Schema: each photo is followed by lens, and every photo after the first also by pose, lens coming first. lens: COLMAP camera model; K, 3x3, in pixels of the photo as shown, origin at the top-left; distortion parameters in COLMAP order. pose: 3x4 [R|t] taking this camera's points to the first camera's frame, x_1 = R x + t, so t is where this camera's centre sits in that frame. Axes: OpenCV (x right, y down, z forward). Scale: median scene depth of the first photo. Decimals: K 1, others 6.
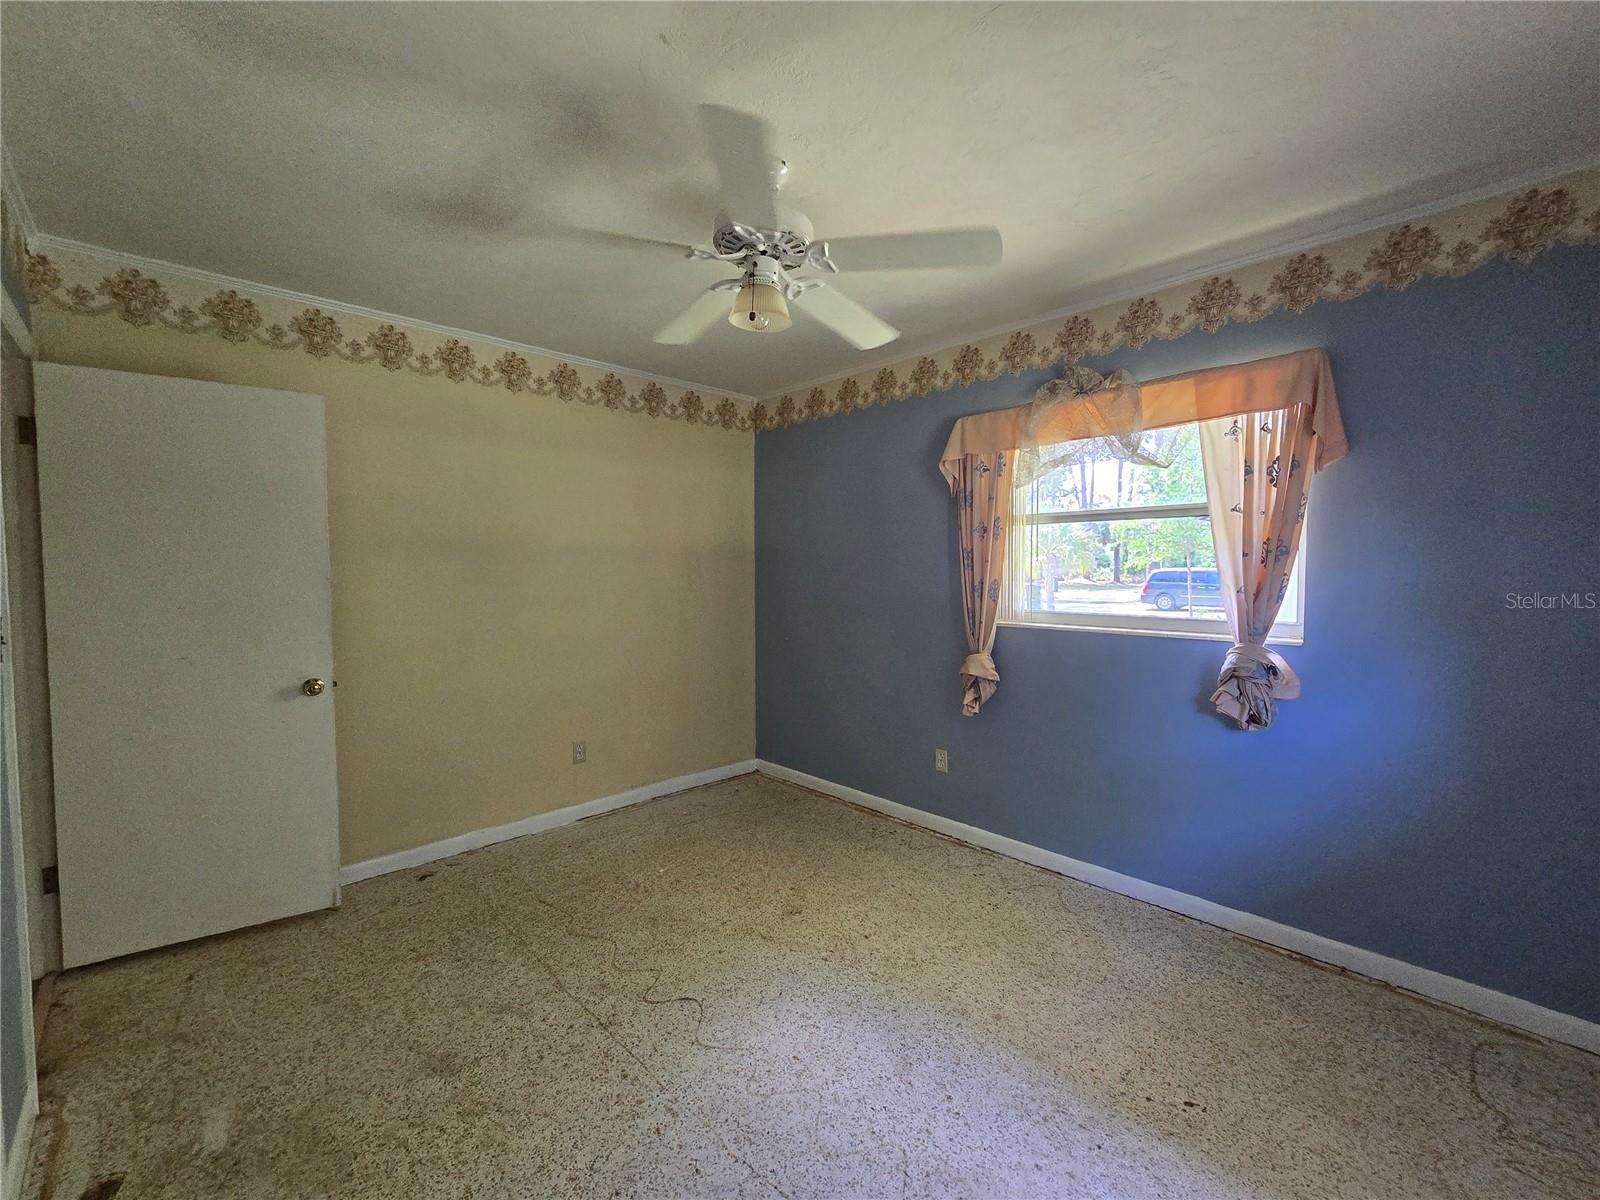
lens RADIAL K [[662.4, 0, 804.5], [0, 662.4, 594.3], [0, 0, 1]] dist [-0.000444, 0.000234]
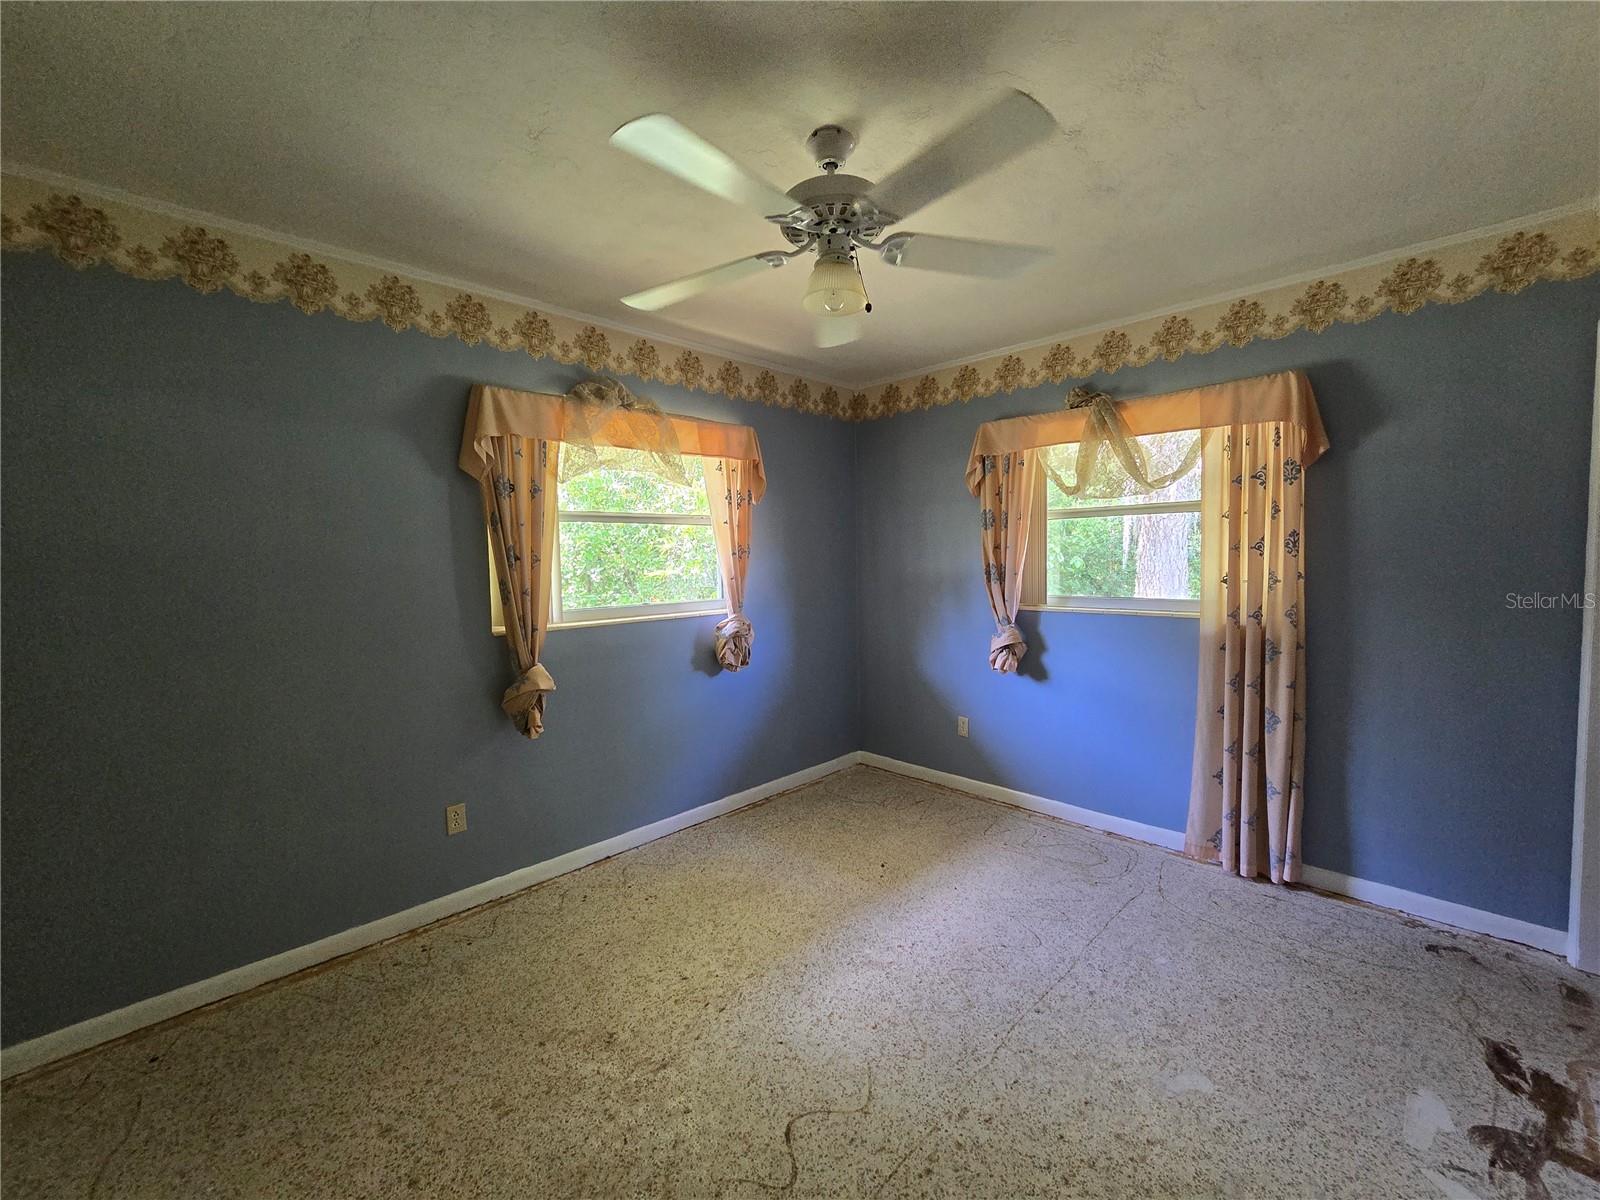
lens RADIAL K [[662.4, 0, 804.5], [0, 662.4, 594.3], [0, 0, 1]] dist [-0.000444, 0.000234]
pose [[-0.023153, -0.054714, 0.998234, -0.785650], [0.061039, 0.996561, 0.056038, -0.040723], [-0.997867, 0.062229, -0.019734, 0.833388]]
